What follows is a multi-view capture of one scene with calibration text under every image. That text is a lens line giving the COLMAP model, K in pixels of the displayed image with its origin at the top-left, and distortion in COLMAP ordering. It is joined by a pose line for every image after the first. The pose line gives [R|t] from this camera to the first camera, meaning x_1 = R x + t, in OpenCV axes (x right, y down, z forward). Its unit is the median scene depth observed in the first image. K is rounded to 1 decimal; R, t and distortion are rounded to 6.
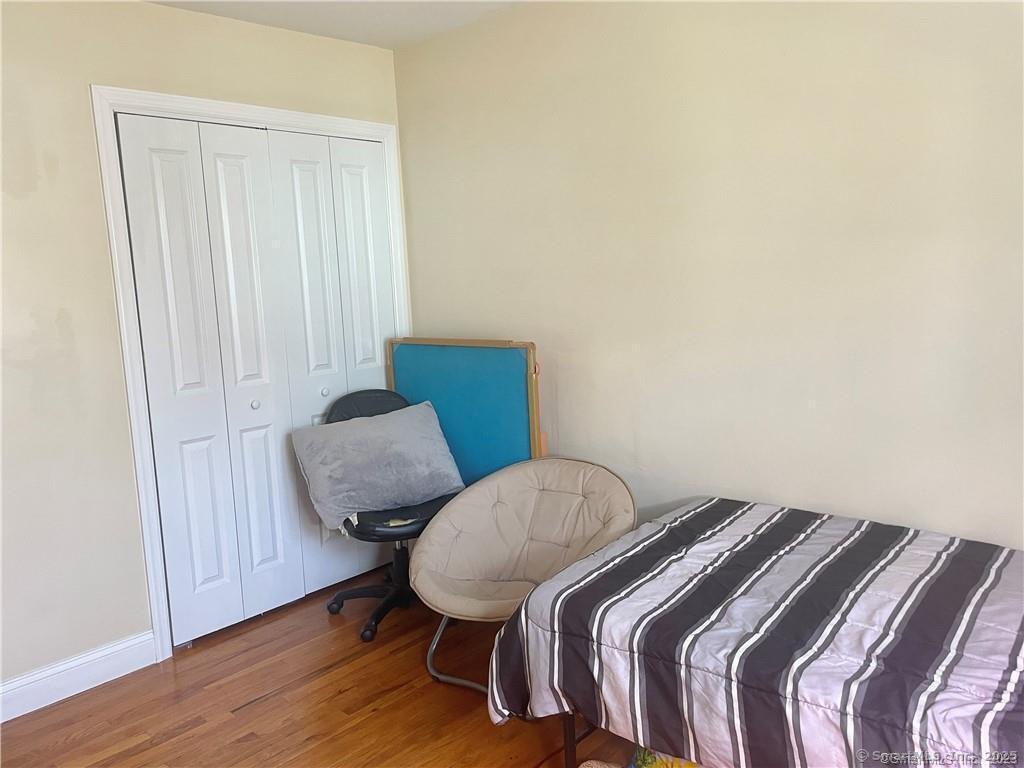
lens RADIAL K [[773.5, 0, 510.0], [0, 773.5, 377.7], [0, 0, 1]] dist [0.091509, -0.127883]
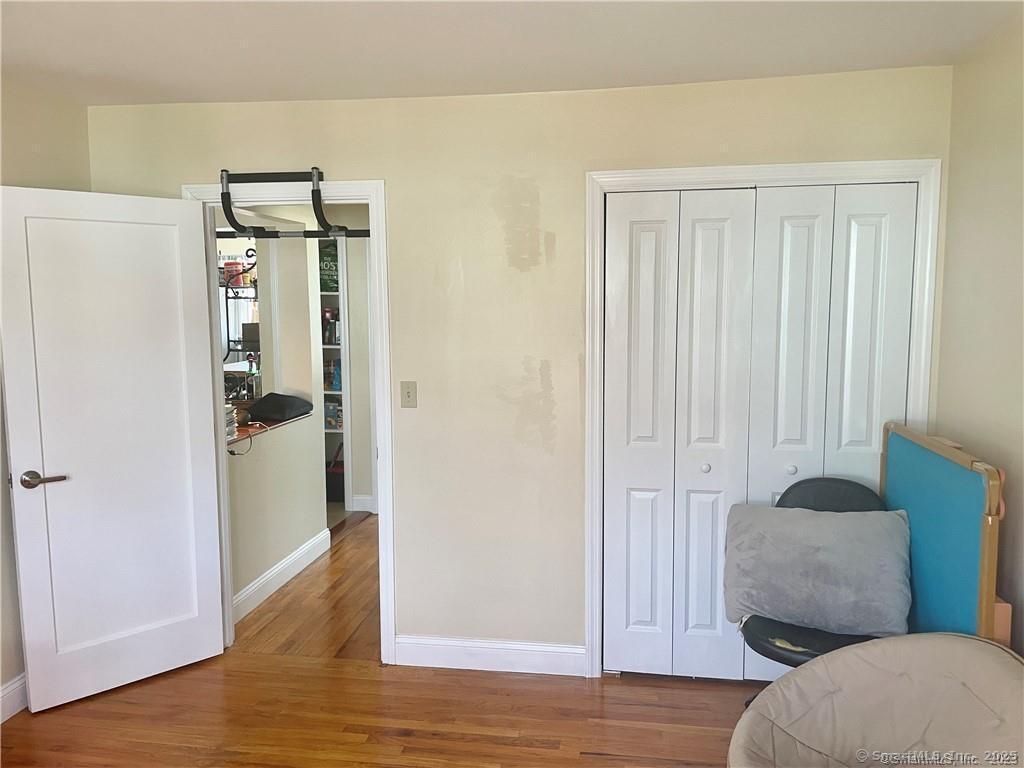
lens RADIAL K [[773.5, 0, 510.0], [0, 773.5, 377.7], [0, 0, 1]] dist [0.091509, -0.127883]
pose [[0.564048, 0.126072, -0.816061, 0.333187], [-0.131752, 0.989356, 0.061780, -0.110139], [0.815164, 0.072671, 0.574654, 0.230419]]
